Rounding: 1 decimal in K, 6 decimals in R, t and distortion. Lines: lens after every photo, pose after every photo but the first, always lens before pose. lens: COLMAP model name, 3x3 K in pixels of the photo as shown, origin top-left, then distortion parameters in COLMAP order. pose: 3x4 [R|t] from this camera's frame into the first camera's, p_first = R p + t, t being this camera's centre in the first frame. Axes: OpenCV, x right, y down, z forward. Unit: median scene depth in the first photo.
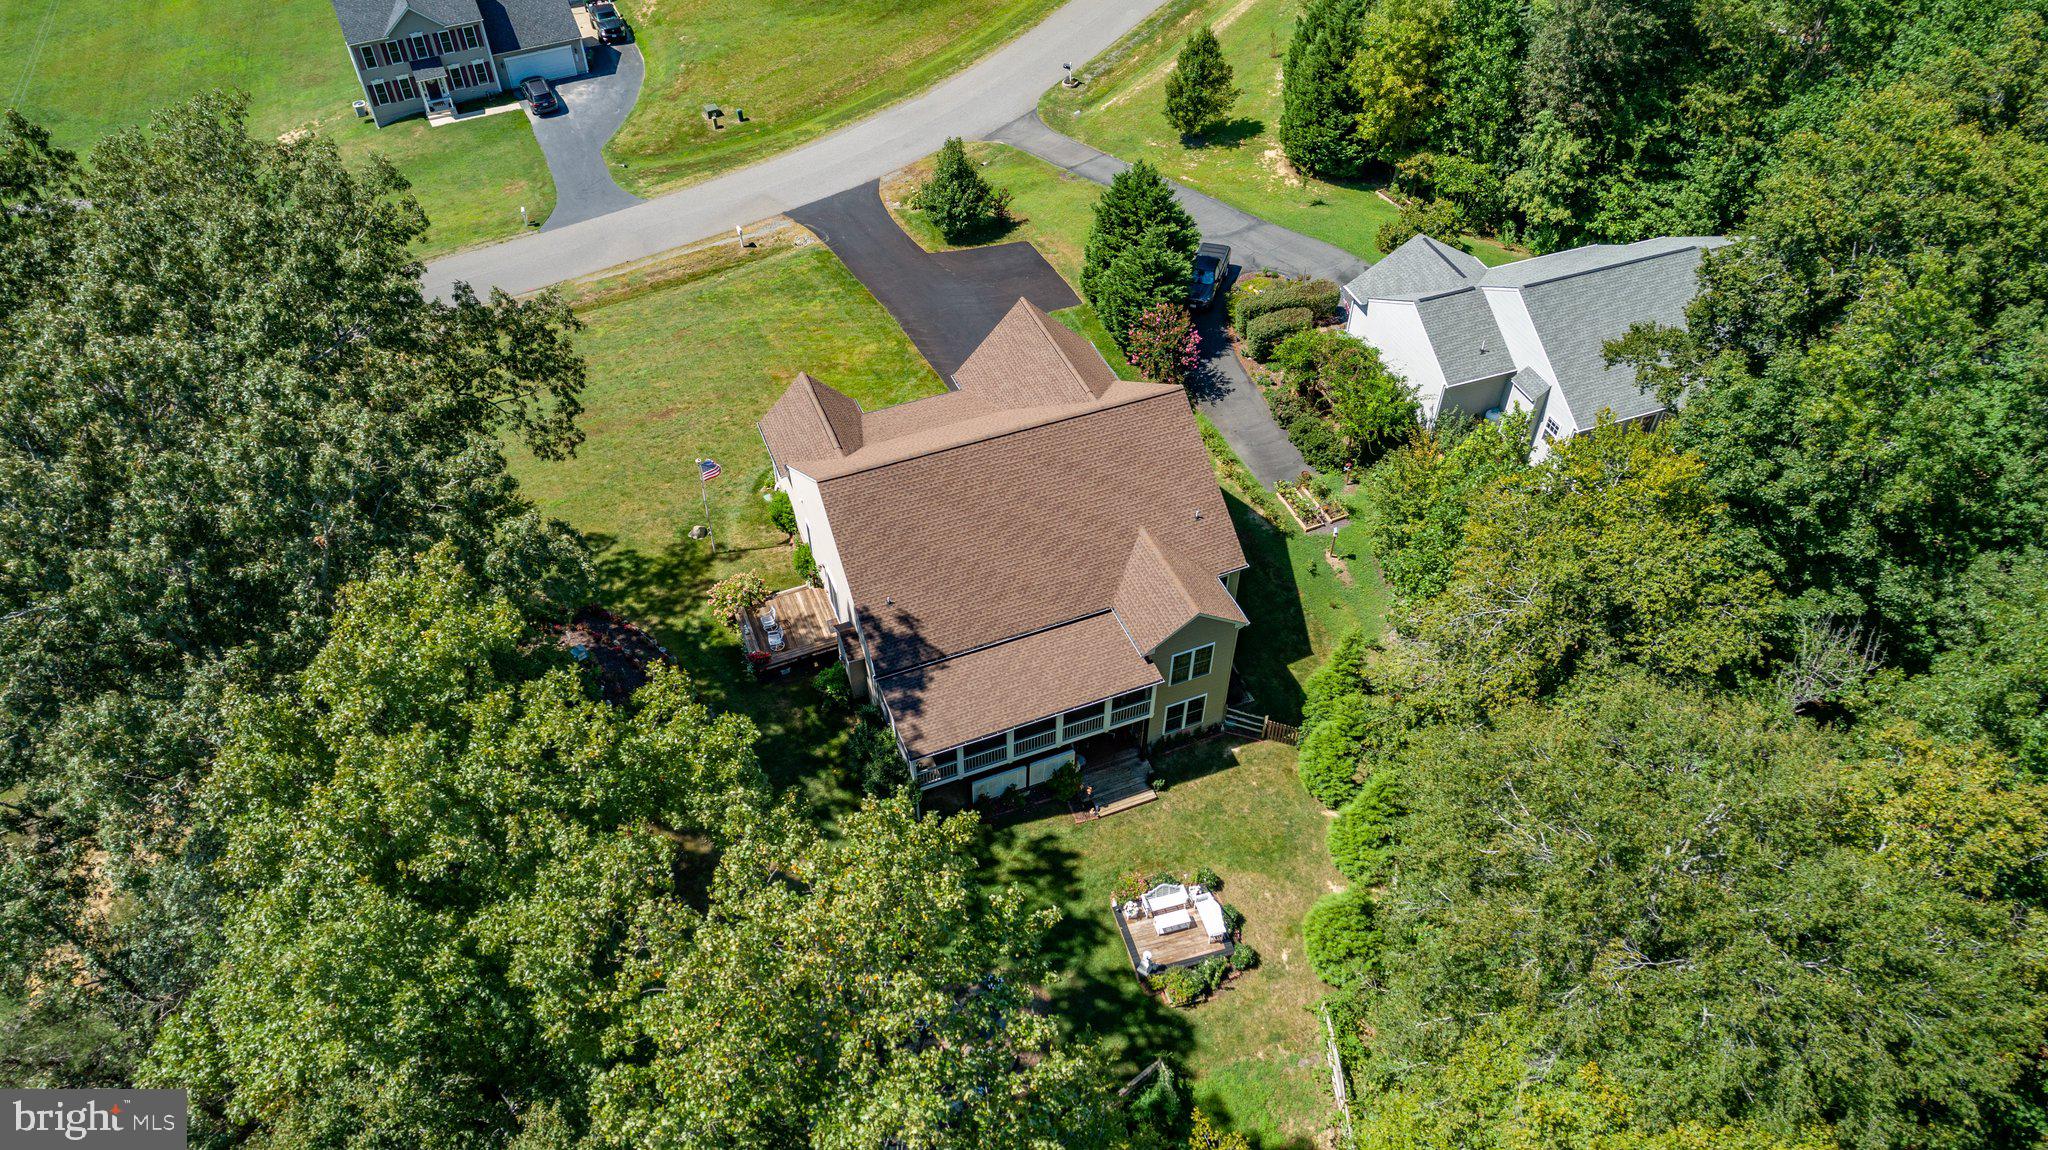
lens RADIAL K [[1378.4, 0, 1020.2], [0, 1378.4, 579.7], [0, 0, 1]] dist [-0.009358, 0.006433]
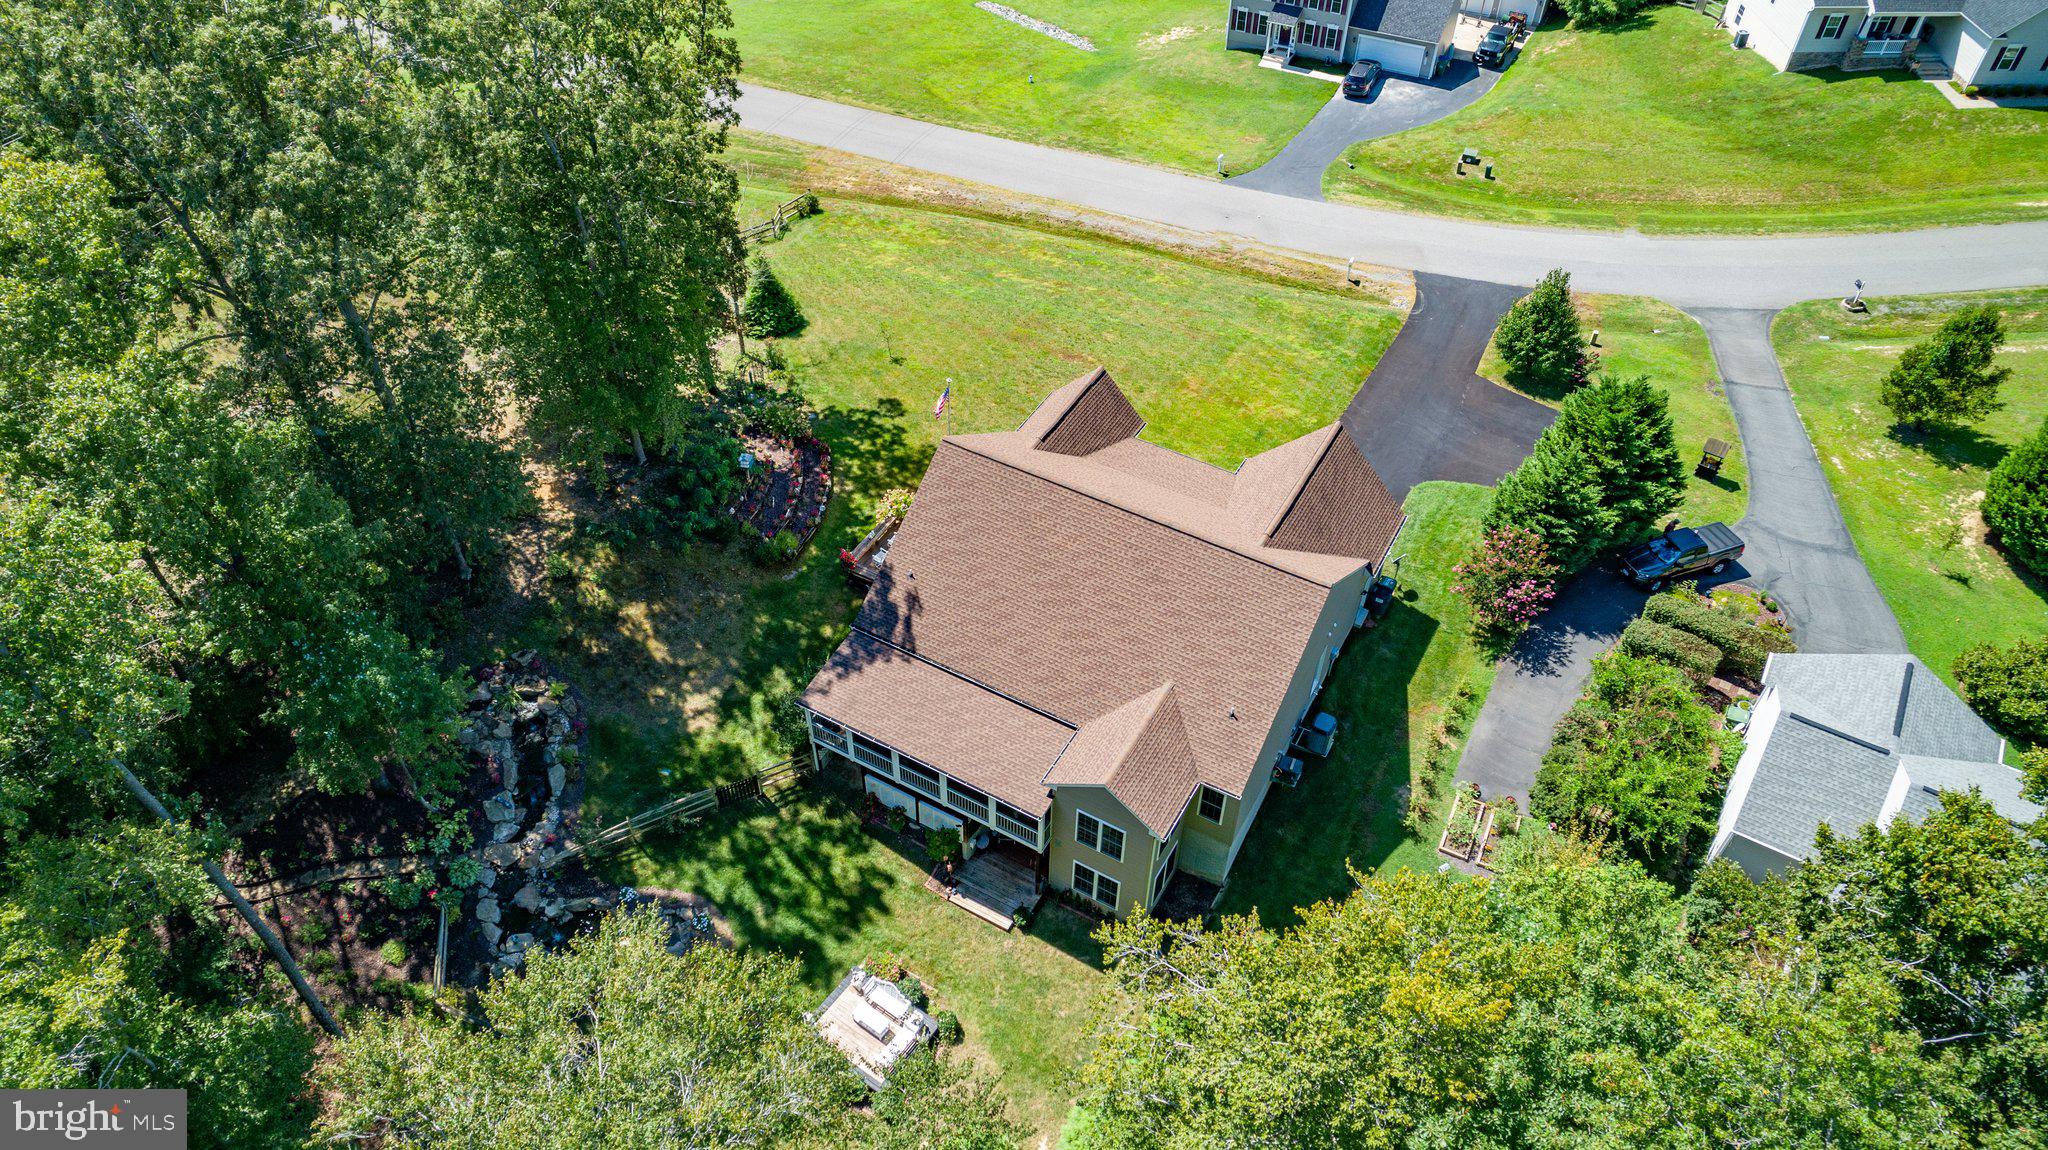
lens RADIAL K [[1378.4, 0, 1020.2], [0, 1378.4, 579.7], [0, 0, 1]] dist [-0.009358, 0.006433]
pose [[0.618752, 0.562924, -0.547962, 0.335912], [-0.566601, 0.802941, 0.185065, -0.140689], [0.544159, 0.195966, 0.815775, 0.164450]]
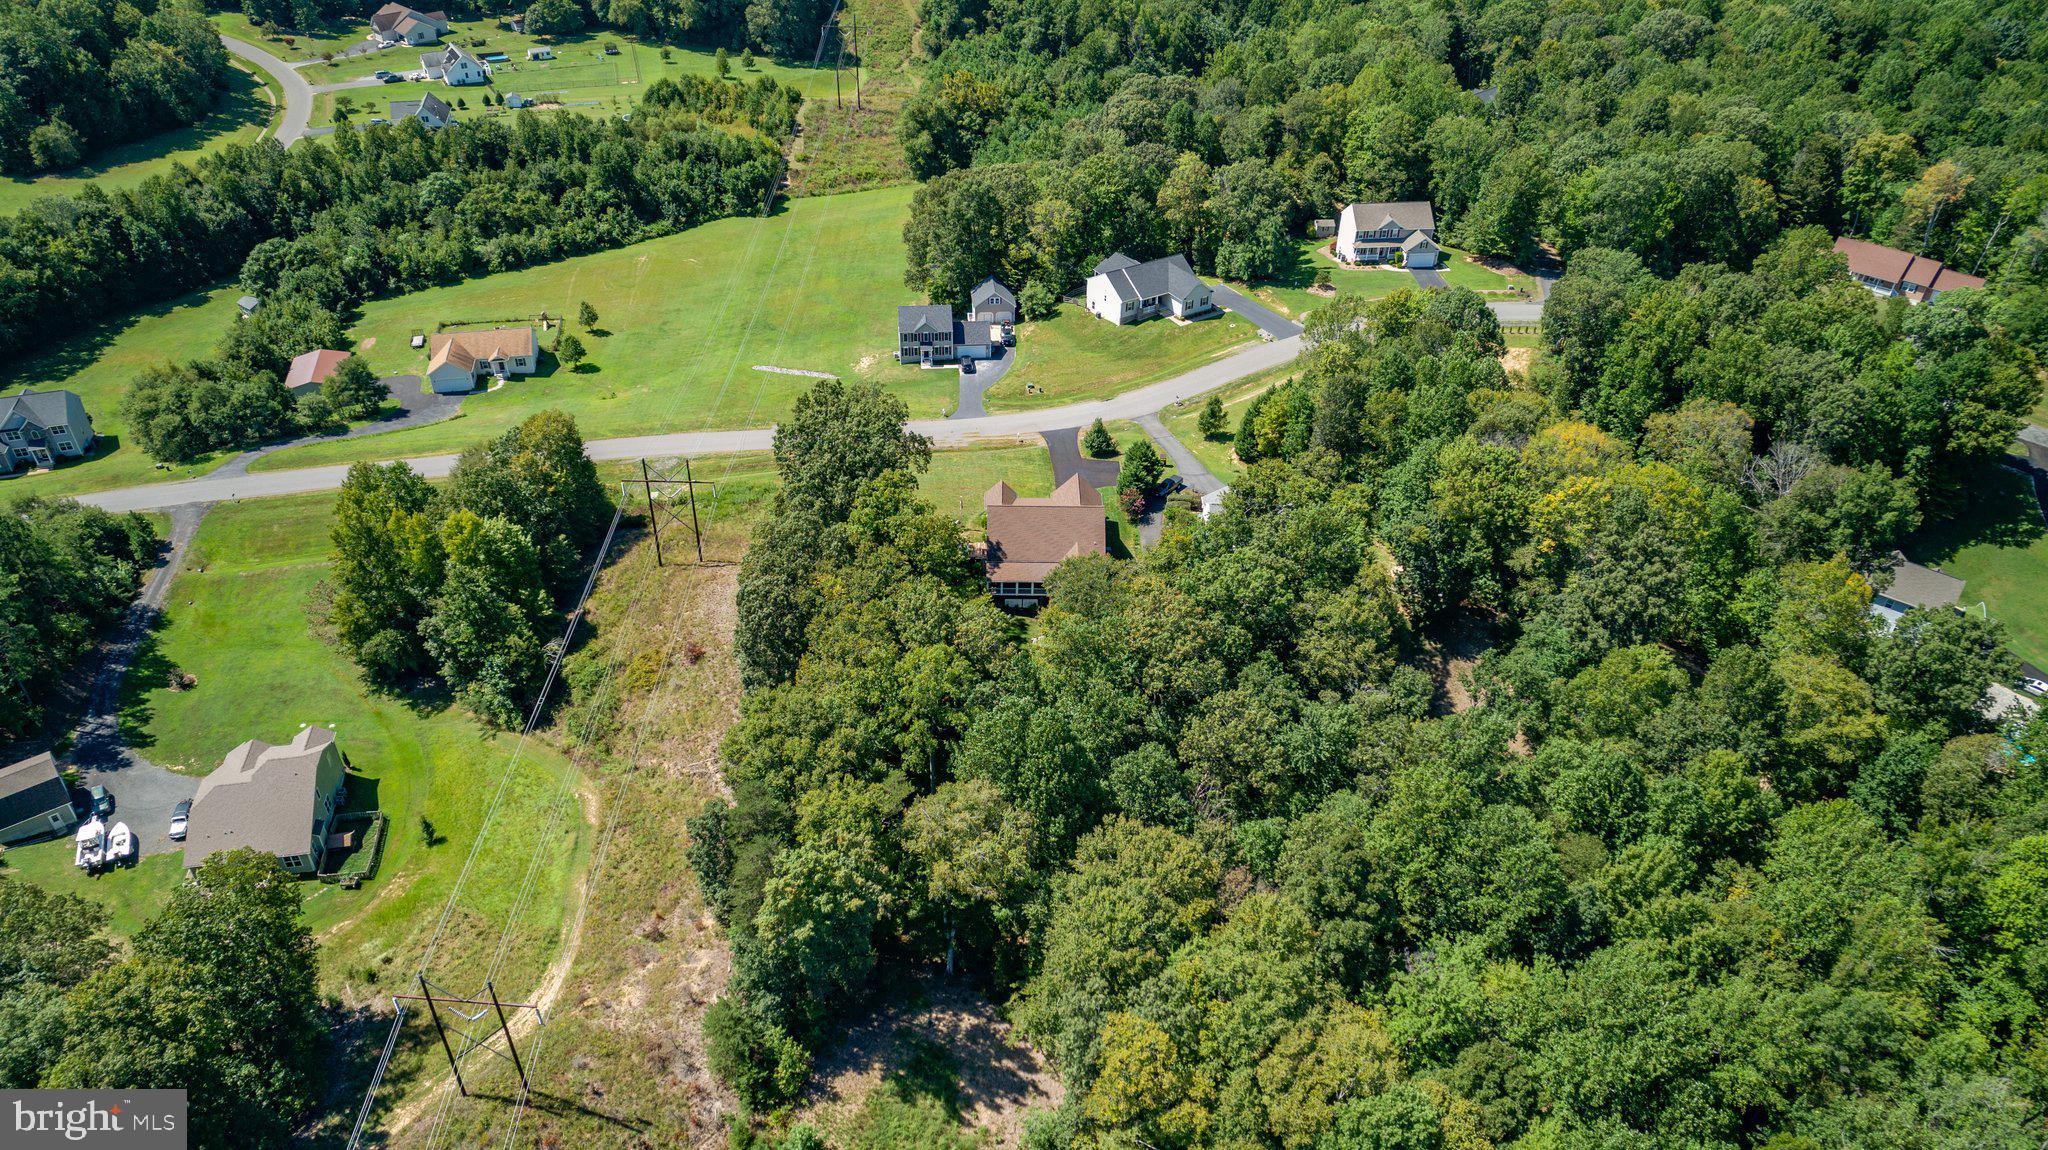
lens RADIAL K [[1378.4, 0, 1020.2], [0, 1378.4, 579.7], [0, 0, 1]] dist [-0.009358, 0.006433]
pose [[0.930365, 0.231387, -0.284397, 0.662064], [-0.273318, 0.954740, -0.117342, 0.339572], [0.244374, 0.186902, 0.951498, -1.552657]]
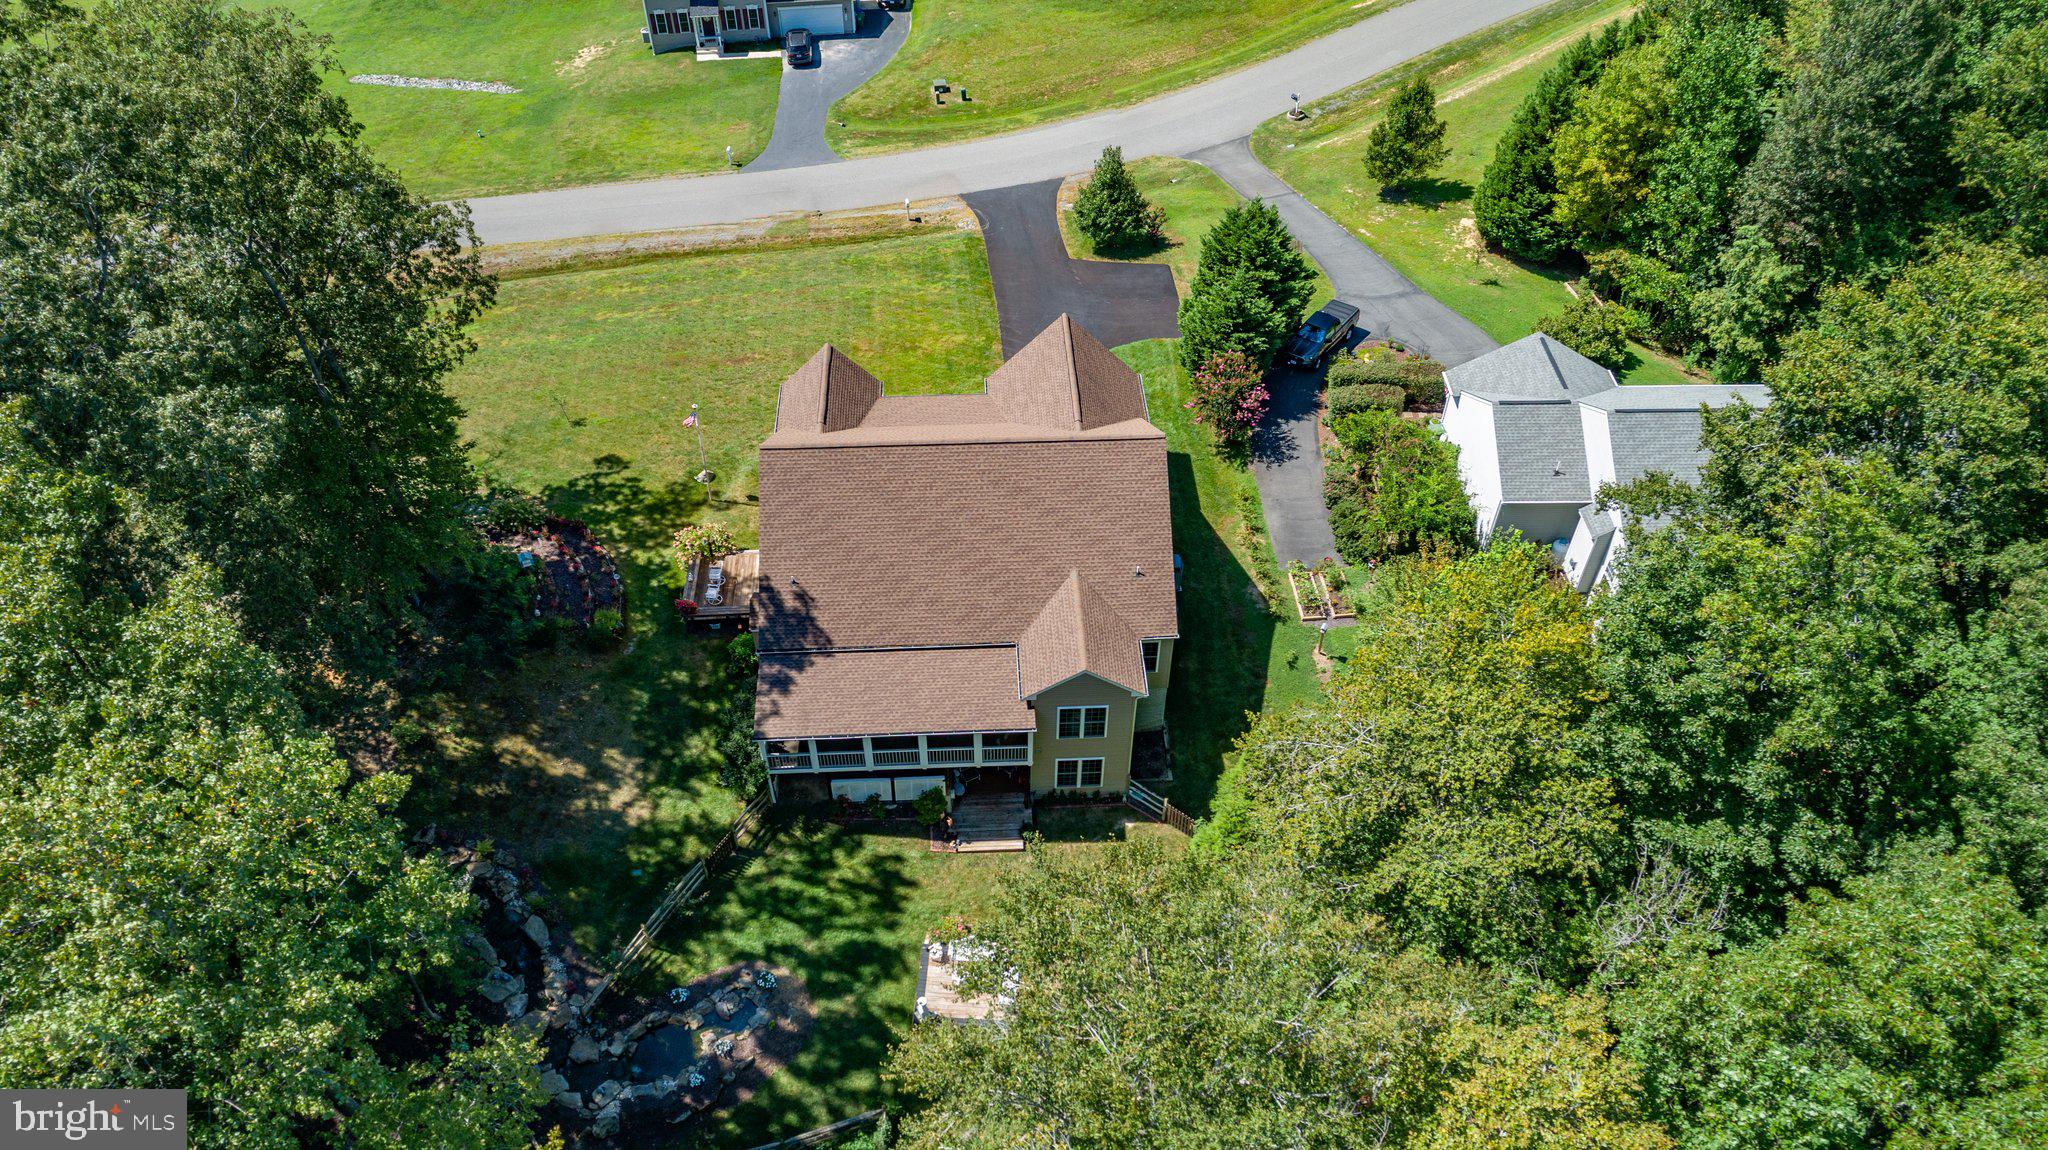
lens RADIAL K [[1378.4, 0, 1020.2], [0, 1378.4, 579.7], [0, 0, 1]] dist [-0.009358, 0.006433]
pose [[0.943753, 0.235883, -0.231711, 0.196686], [-0.237108, 0.971212, 0.022964, -0.031491], [0.230457, 0.033268, 0.972514, 0.049671]]
